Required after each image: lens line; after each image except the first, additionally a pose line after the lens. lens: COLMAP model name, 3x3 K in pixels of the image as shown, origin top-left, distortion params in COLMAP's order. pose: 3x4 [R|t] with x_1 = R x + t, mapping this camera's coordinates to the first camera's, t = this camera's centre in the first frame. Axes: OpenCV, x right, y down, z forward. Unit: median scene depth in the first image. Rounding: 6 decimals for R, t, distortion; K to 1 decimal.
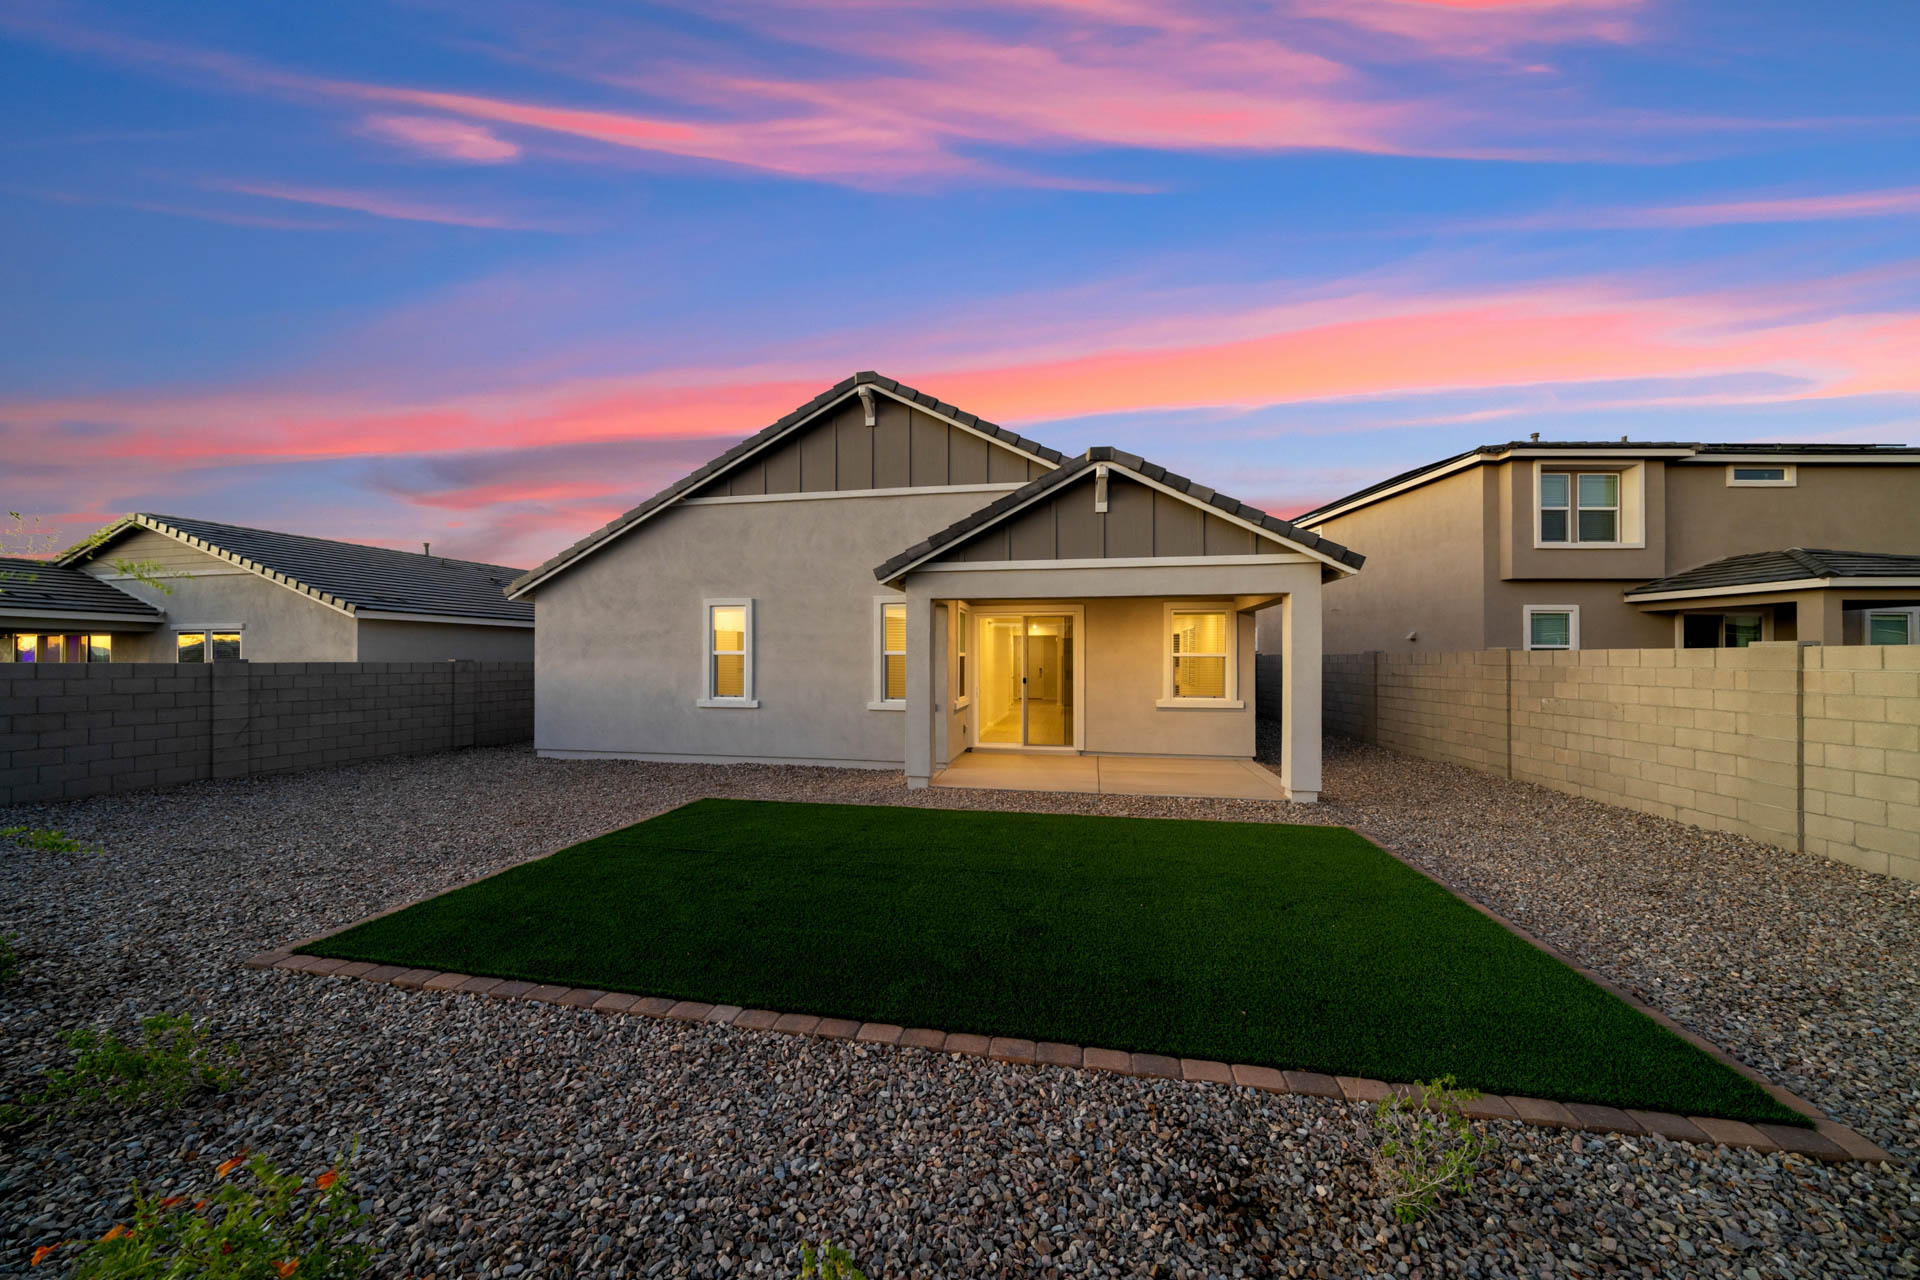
lens RADIAL K [[659.1, 0, 947.7], [0, 659.1, 655.0], [0, 0, 1]] dist [-0.002879, -0.000075]
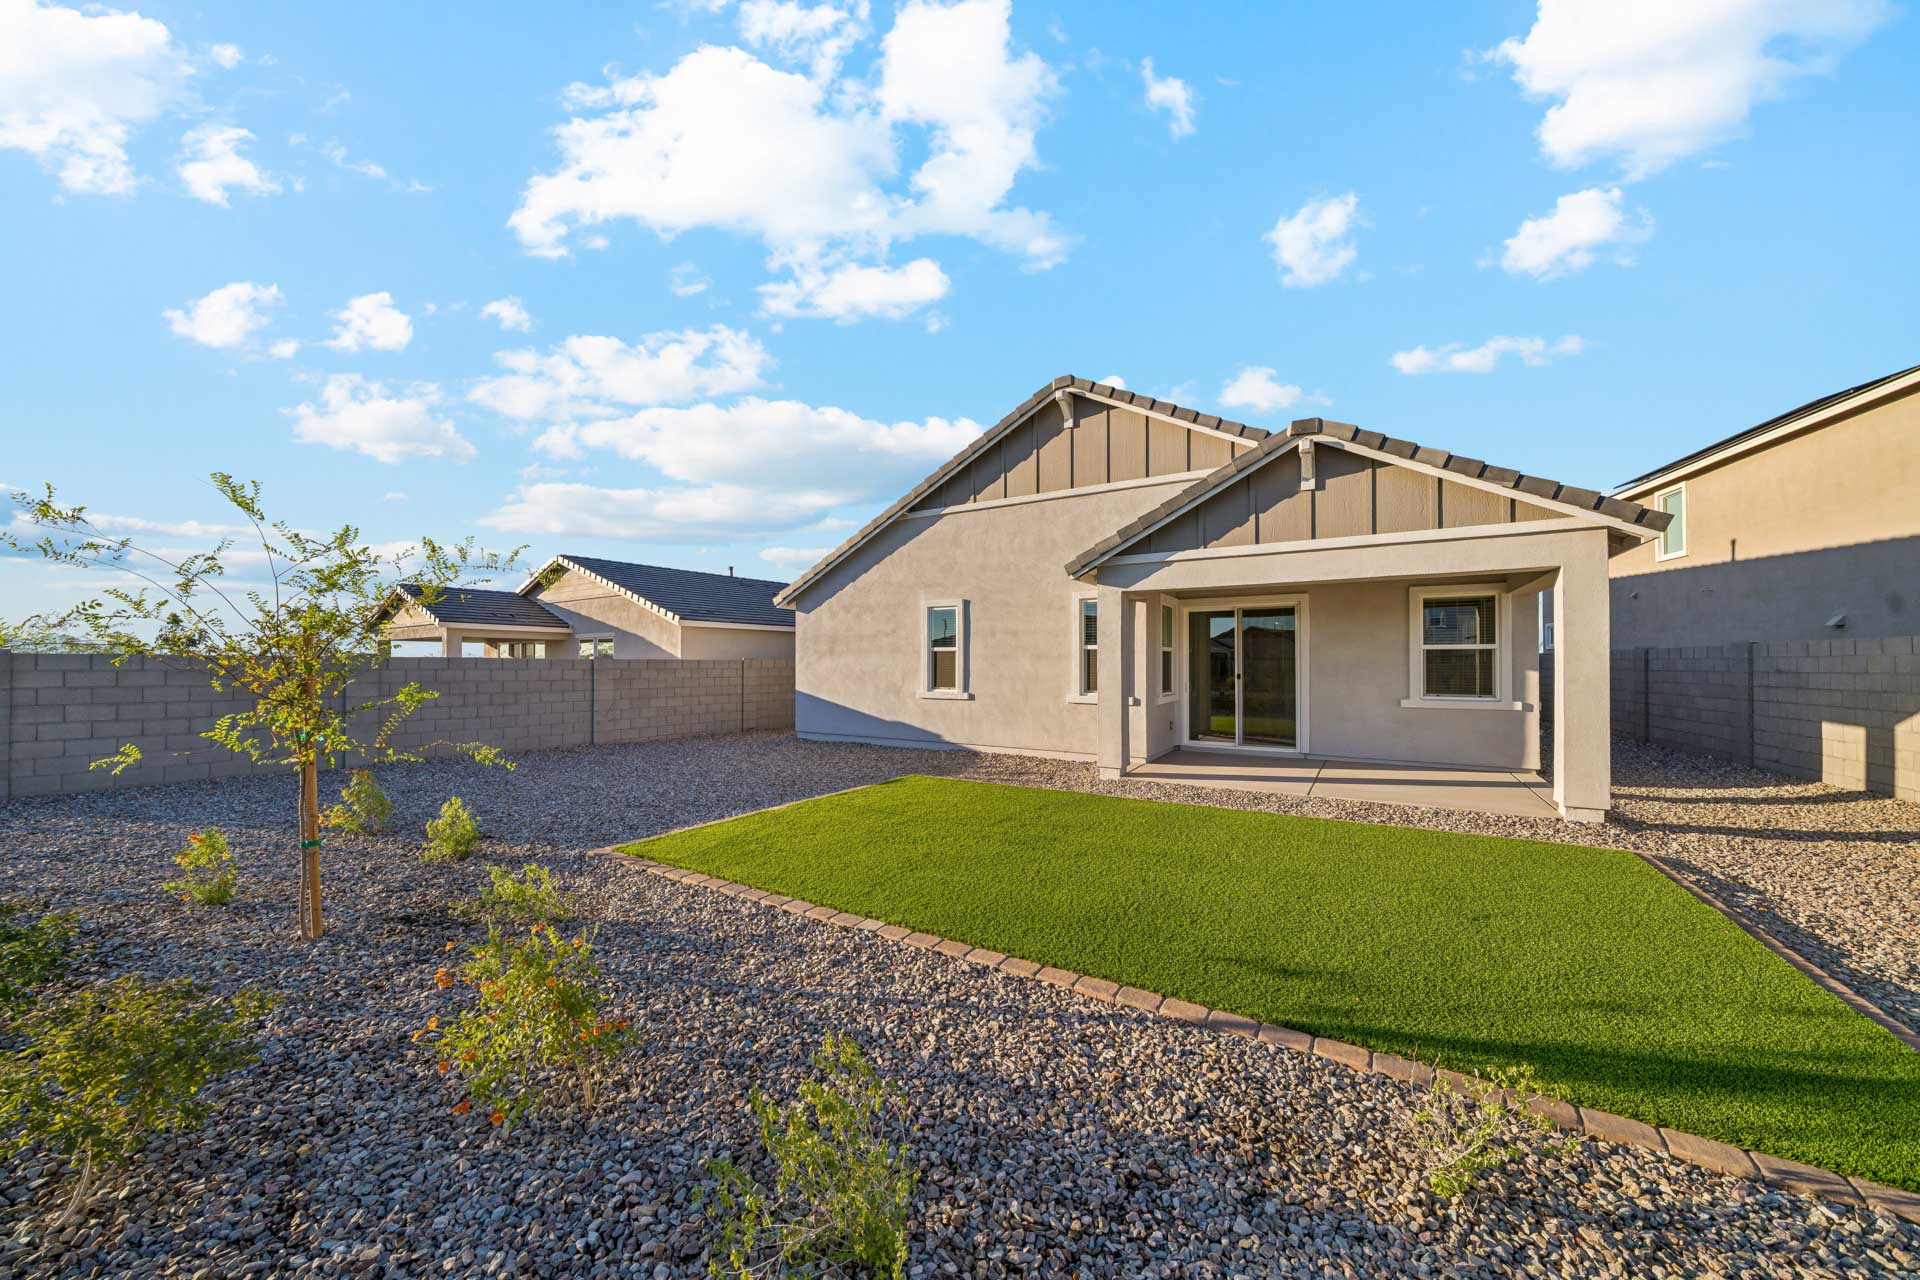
lens RADIAL K [[659.1, 0, 952.4], [0, 659.1, 658.1], [0, 0, 1]] dist [-0.002879, -0.000075]
pose [[0.935607, -0.004428, -0.353016, 0.074537], [0.003382, 0.999988, -0.003580, 0.016268], [0.353027, 0.002156, 0.935611, -0.029921]]
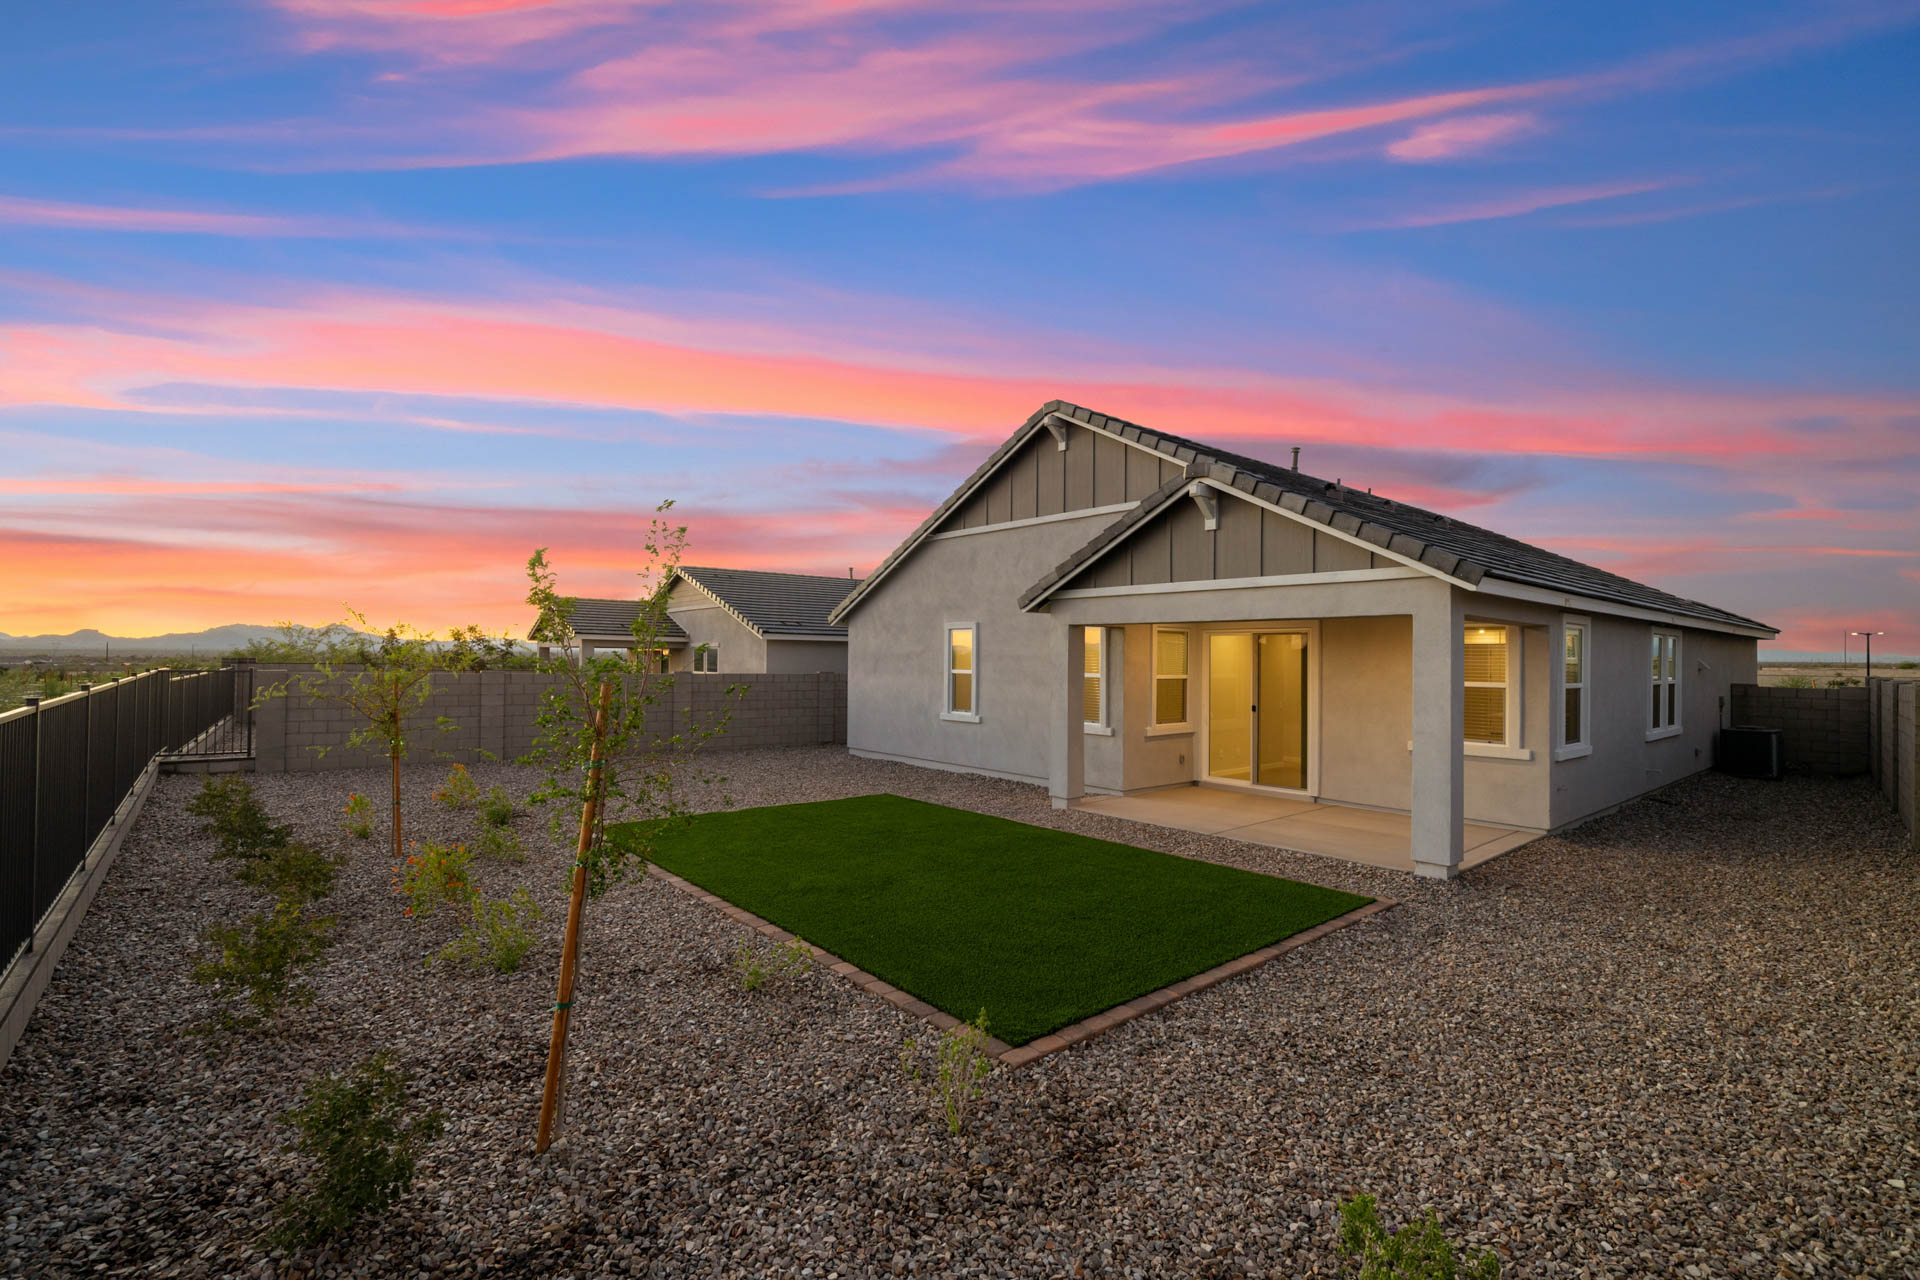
lens RADIAL K [[851.0, 0, 945.7], [0, 851.0, 642.5], [0, 0, 1]] dist [0.001251, 0.000082]
pose [[0.778858, -0.005493, -0.627176, 0.564162], [-0.005836, 0.999855, -0.016005, -0.030330], [0.627173, 0.016126, 0.778713, -0.130922]]
